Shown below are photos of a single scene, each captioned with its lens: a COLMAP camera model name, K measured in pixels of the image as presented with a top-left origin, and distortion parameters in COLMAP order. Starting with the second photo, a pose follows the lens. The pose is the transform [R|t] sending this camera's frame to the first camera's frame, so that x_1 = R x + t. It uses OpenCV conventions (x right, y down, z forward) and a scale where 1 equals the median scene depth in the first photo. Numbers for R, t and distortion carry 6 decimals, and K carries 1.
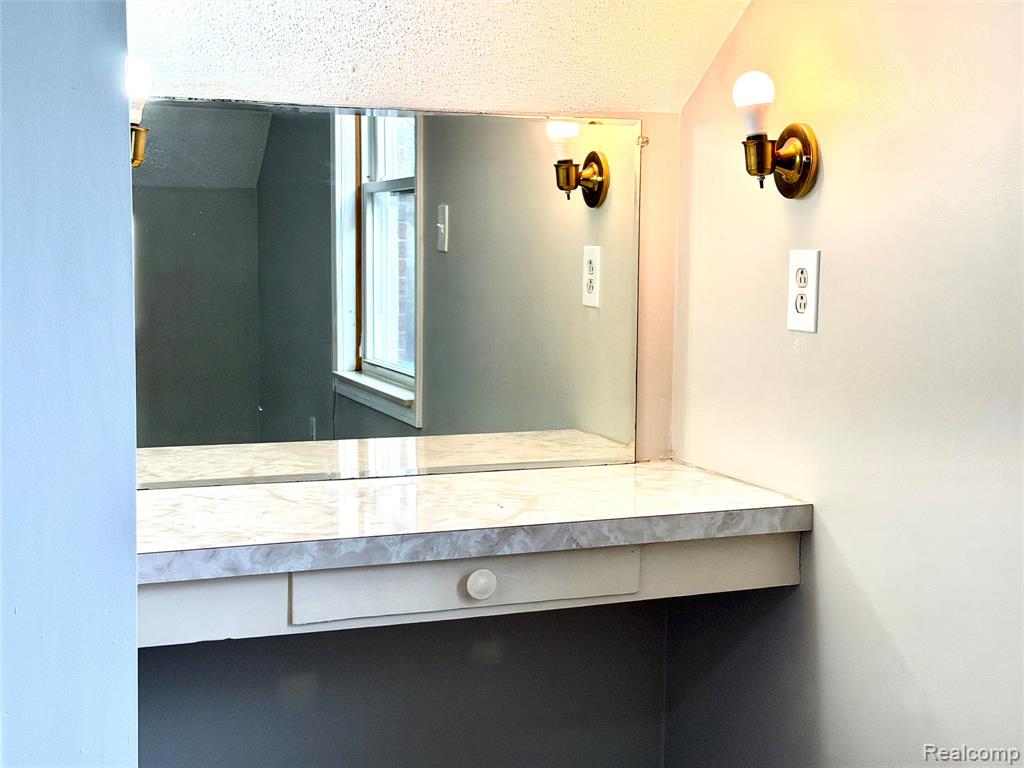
lens RADIAL K [[1463.5, 0, 467.3], [0, 1463.5, 386.3], [0, 0, 1]] dist [0.076571, -0.003102]
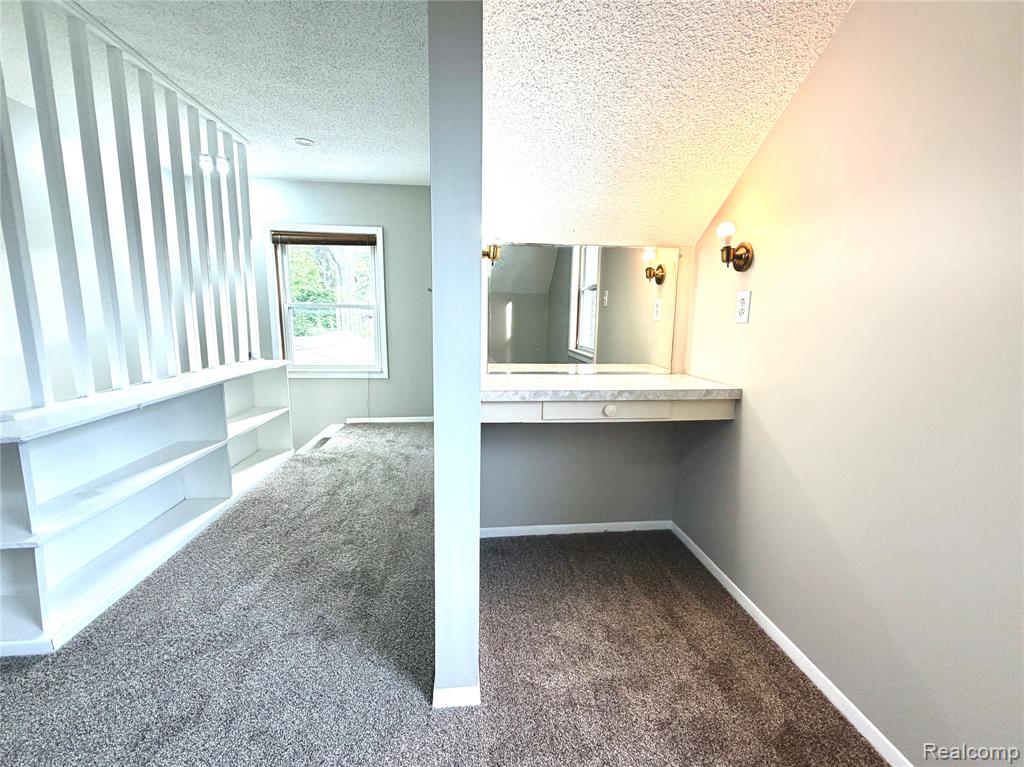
lens RADIAL K [[409.2, 0, 509.7], [0, 409.2, 380.6], [0, 0, 1]] dist [-0.000114, -0.000011]
pose [[0.967163, 0.046053, -0.249951, 0.015231], [-0.040048, 0.998775, 0.029059, 0.061140], [0.250983, -0.018095, 0.967822, 0.190226]]
